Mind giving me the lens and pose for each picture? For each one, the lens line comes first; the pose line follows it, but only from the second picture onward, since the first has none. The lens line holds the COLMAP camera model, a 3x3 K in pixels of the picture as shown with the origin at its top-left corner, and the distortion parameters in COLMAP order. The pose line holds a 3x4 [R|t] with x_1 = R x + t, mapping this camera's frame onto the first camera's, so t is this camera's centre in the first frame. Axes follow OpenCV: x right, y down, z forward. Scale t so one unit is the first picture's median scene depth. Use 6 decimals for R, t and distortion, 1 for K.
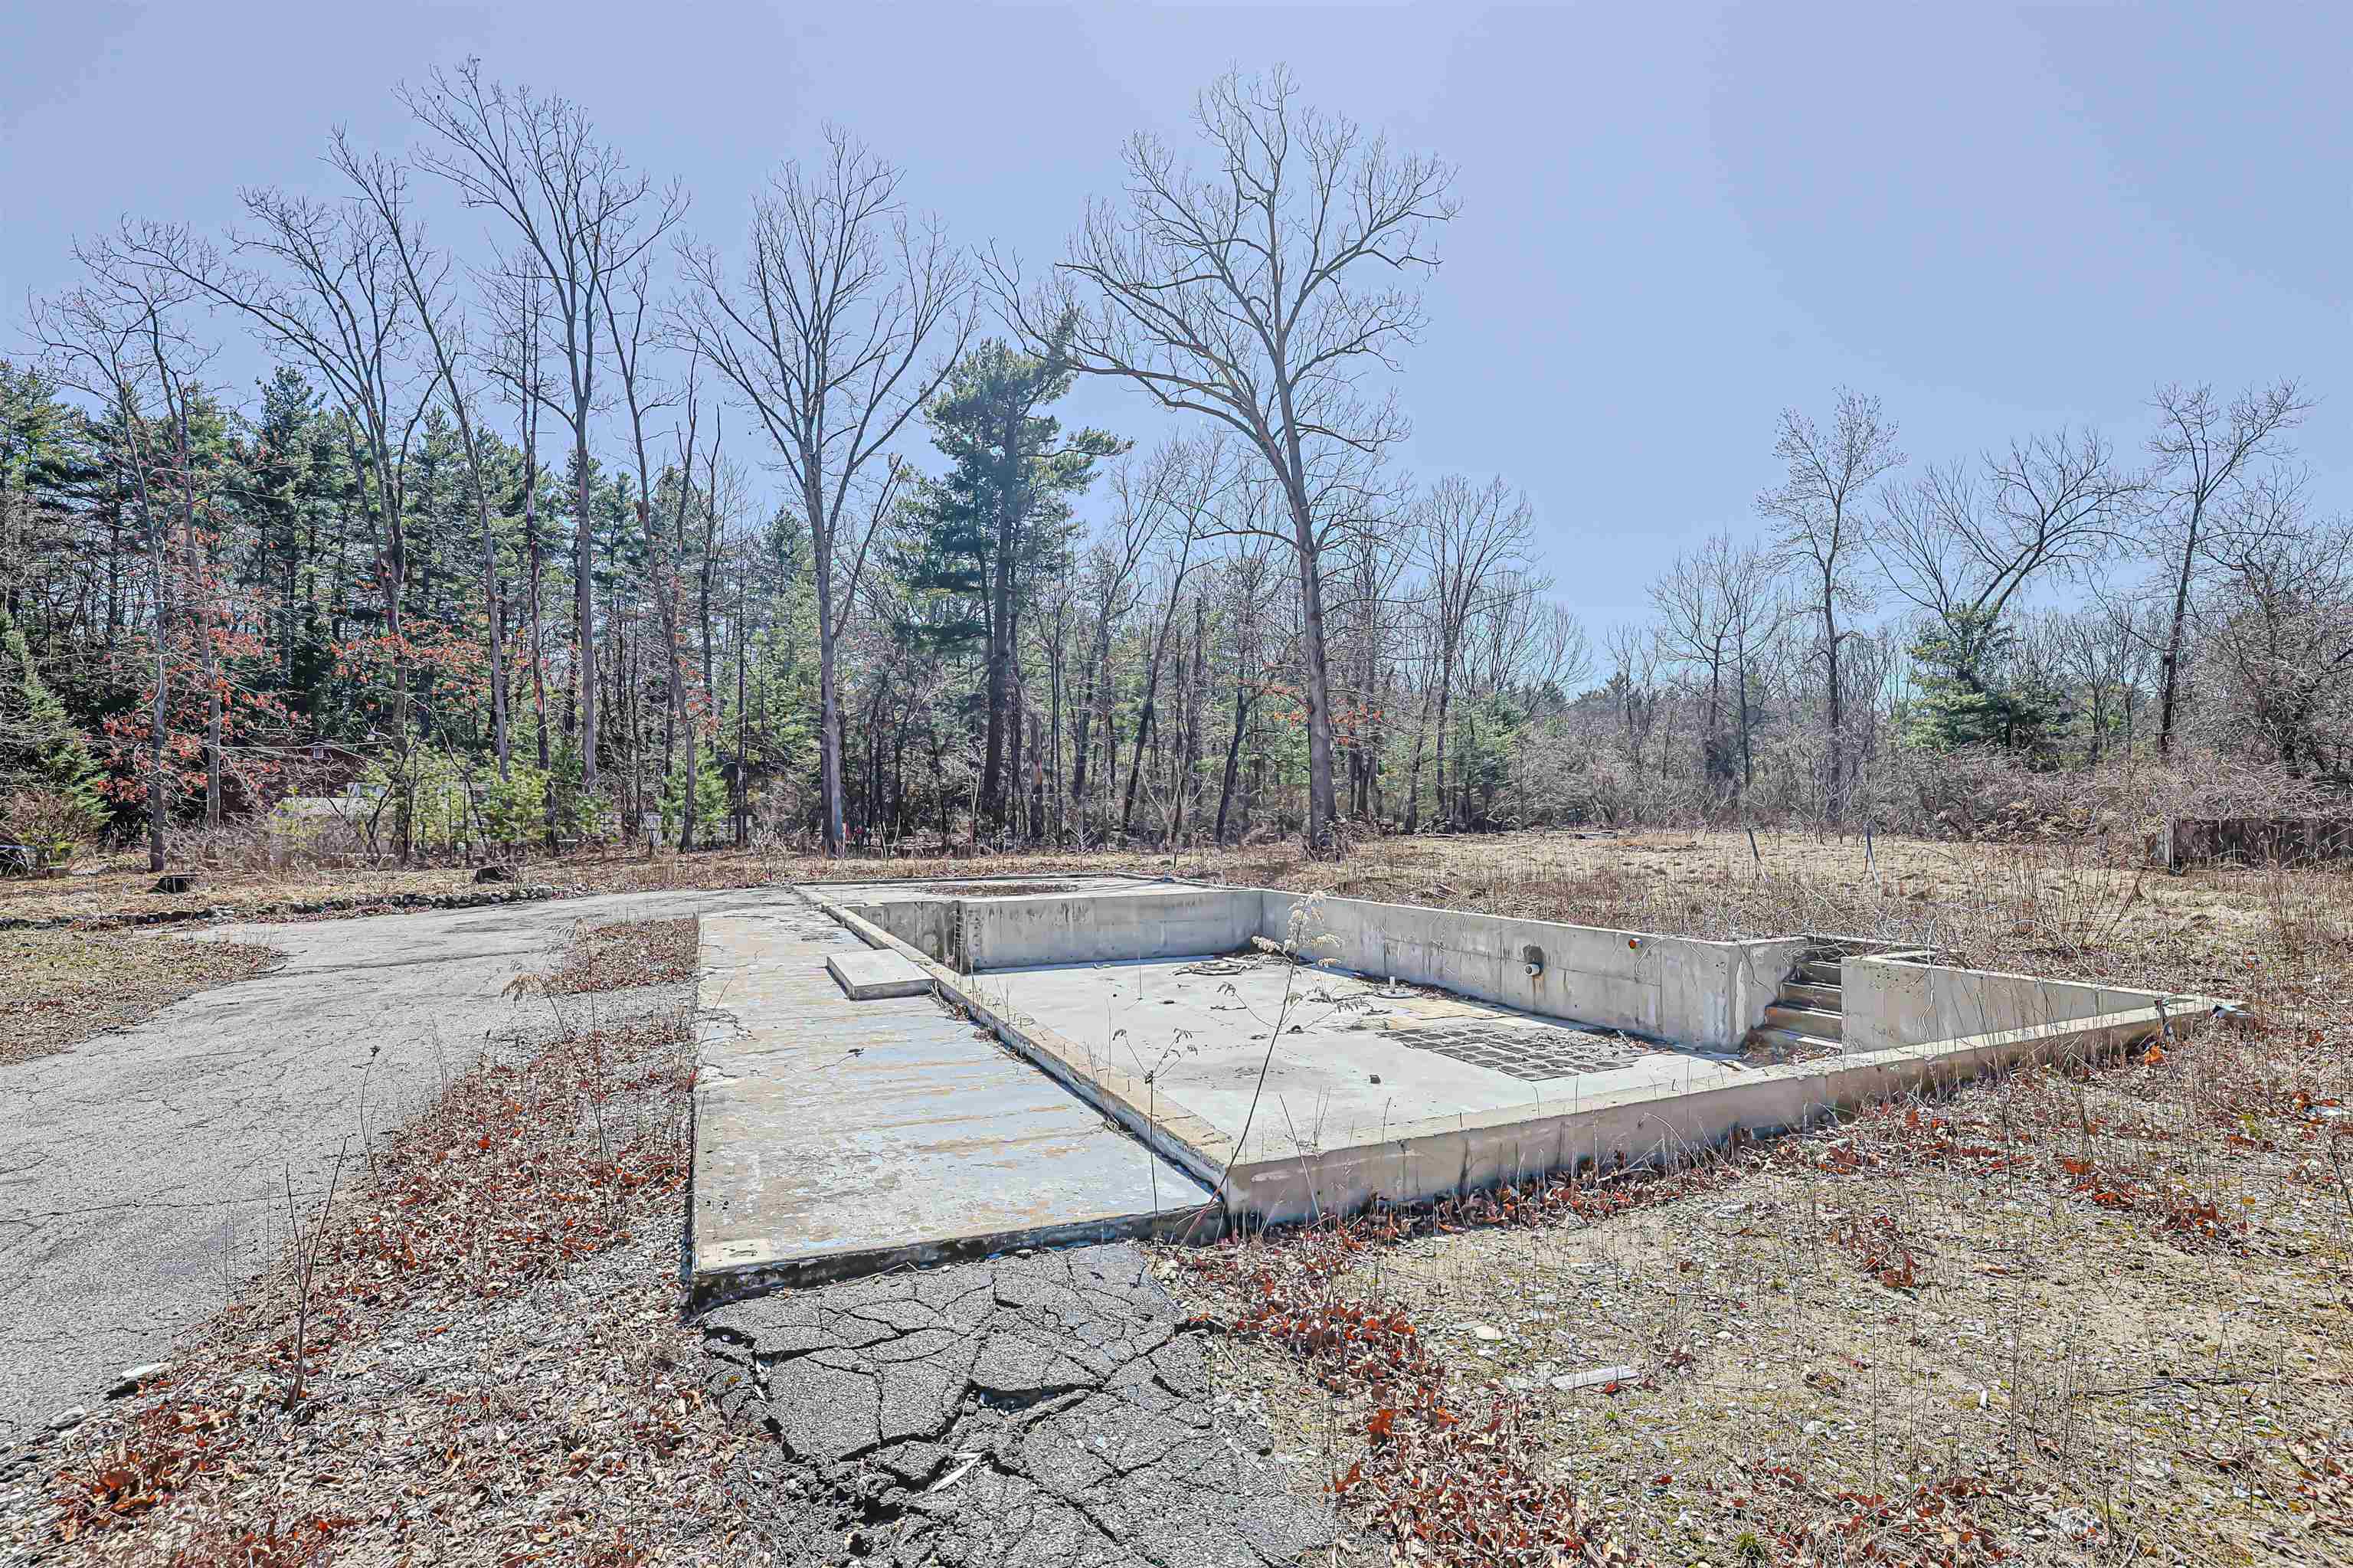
lens RADIAL K [[1114.6, 0, 1158.9], [0, 1114.6, 813.1], [0, 0, 1]] dist [-0.034208, 0.010101]
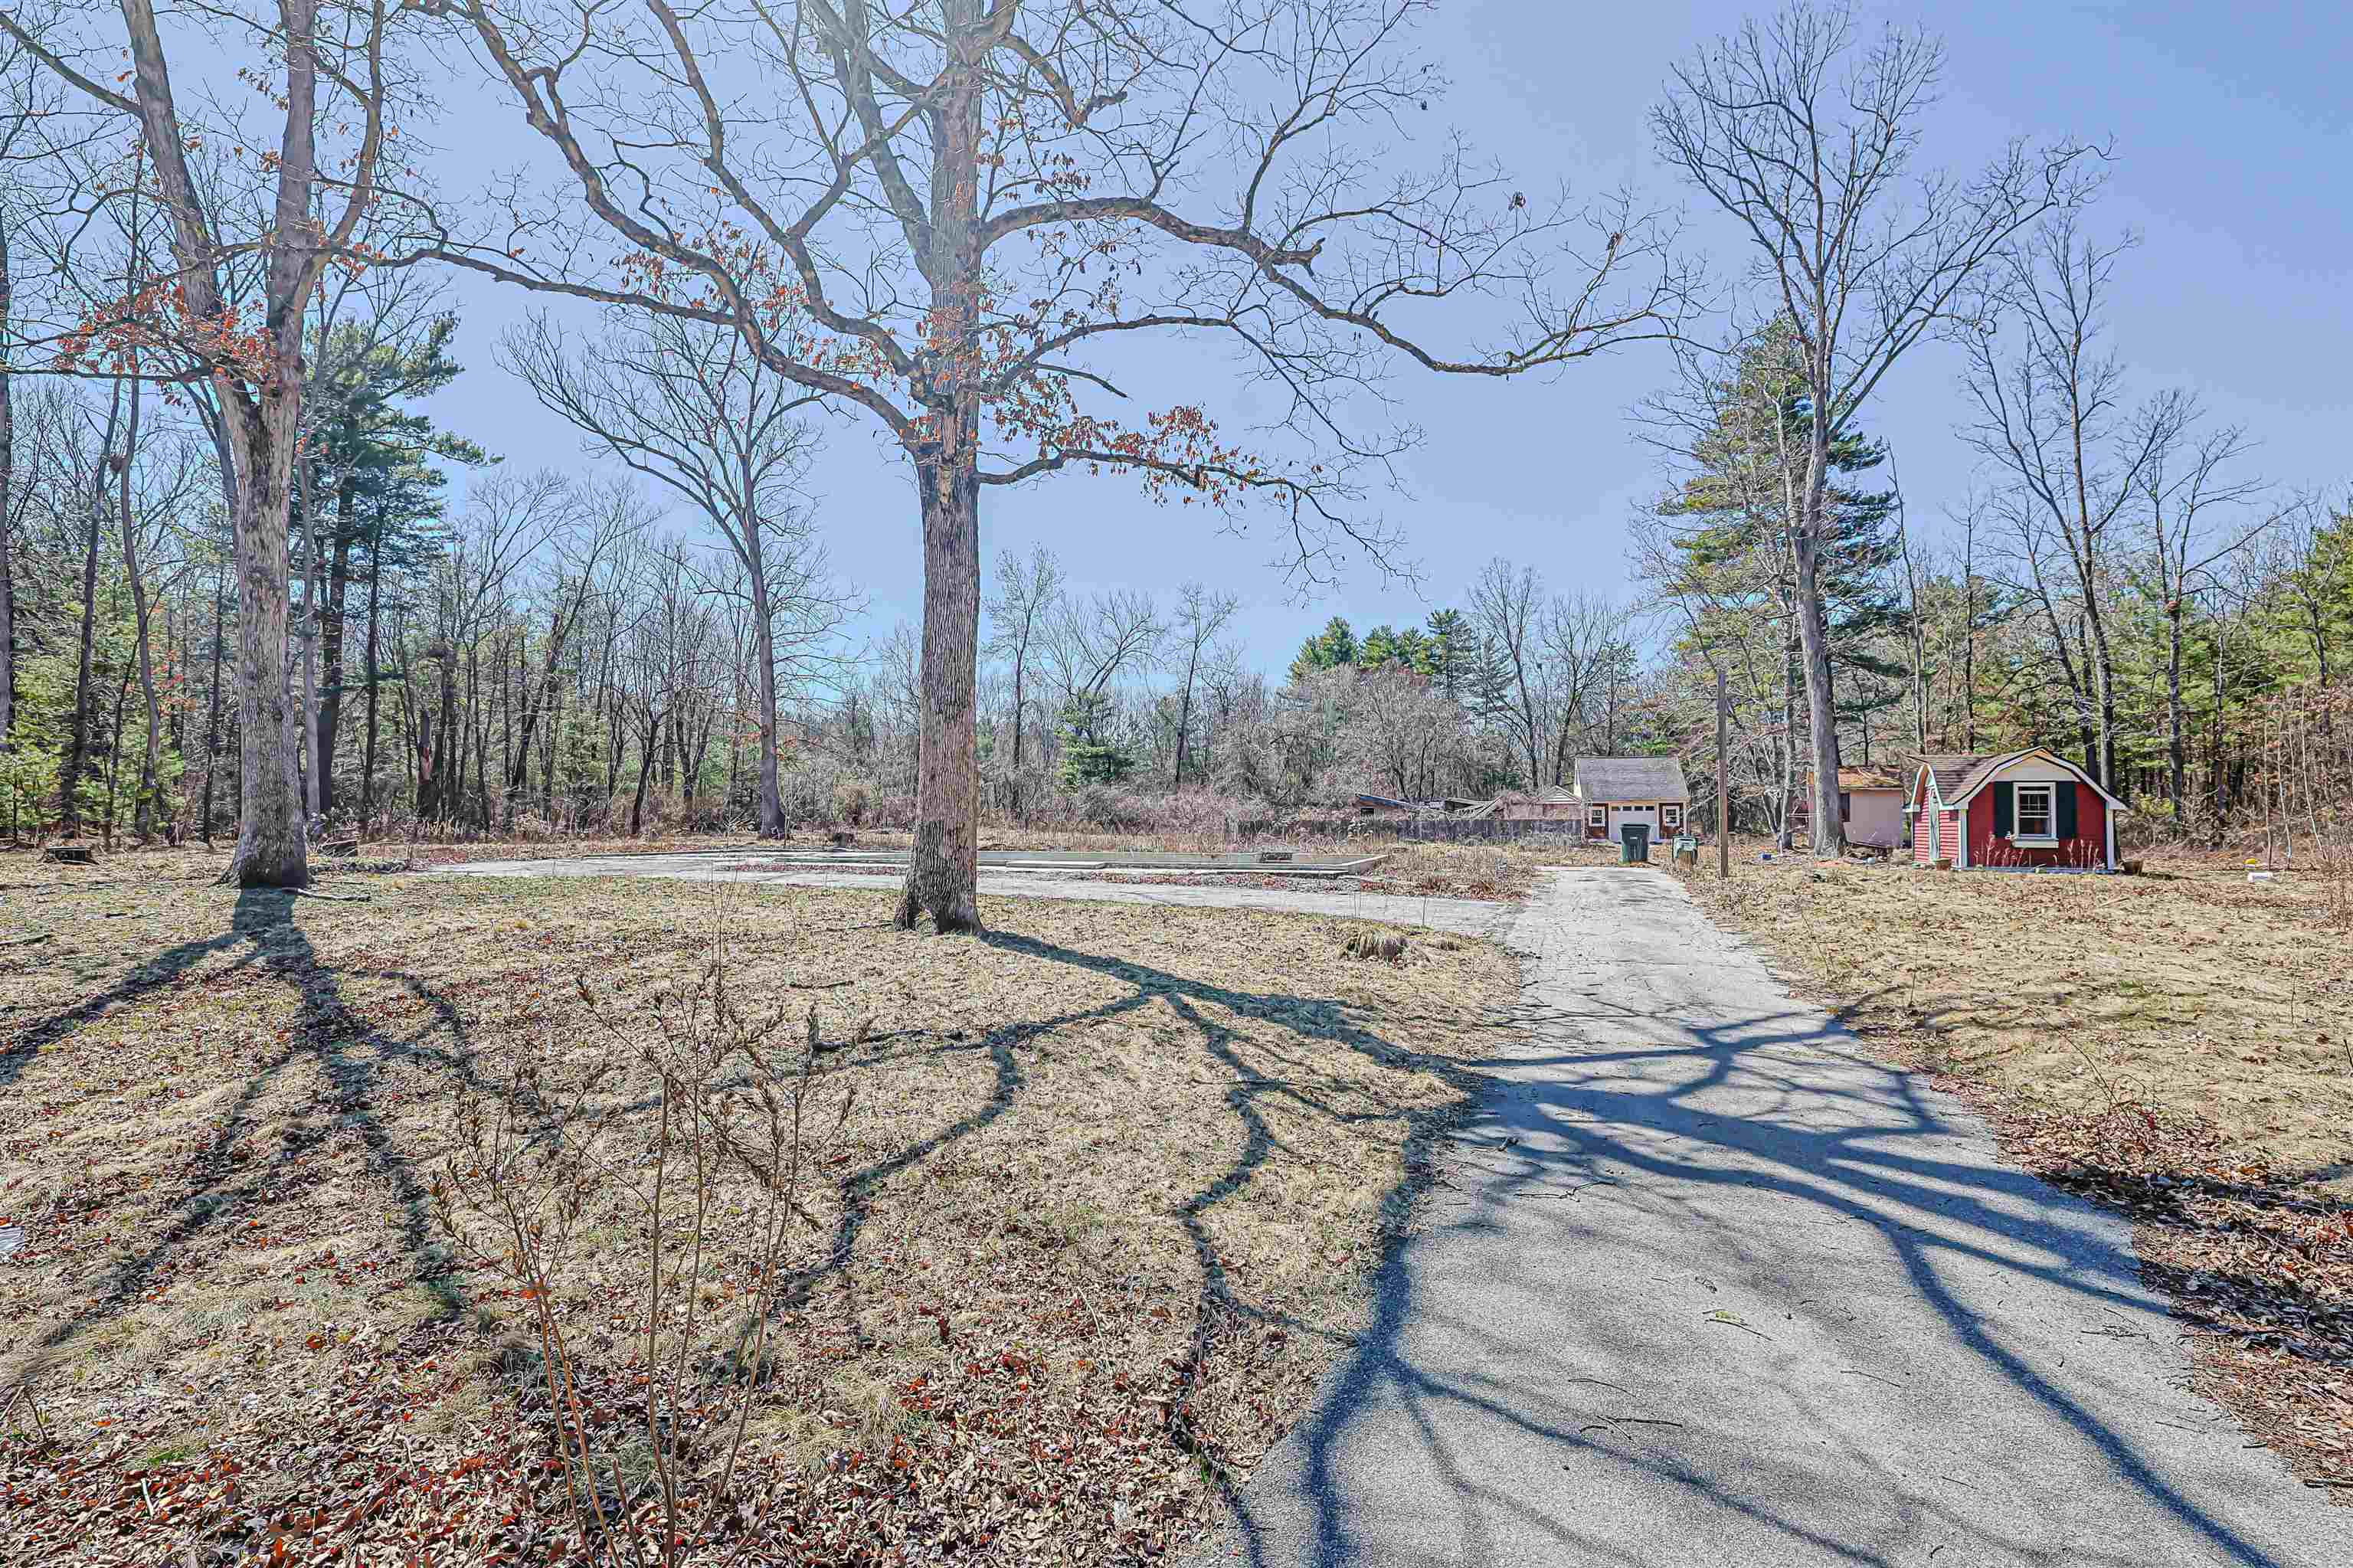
lens RADIAL K [[1114.6, 0, 1158.9], [0, 1114.6, 813.1], [0, 0, 1]] dist [-0.034208, 0.010101]
pose [[0.649083, 0.003169, 0.760711, -0.446036], [-0.006673, 0.999977, 0.001528, -0.009878], [-0.760689, -0.006068, 0.649089, -0.147447]]
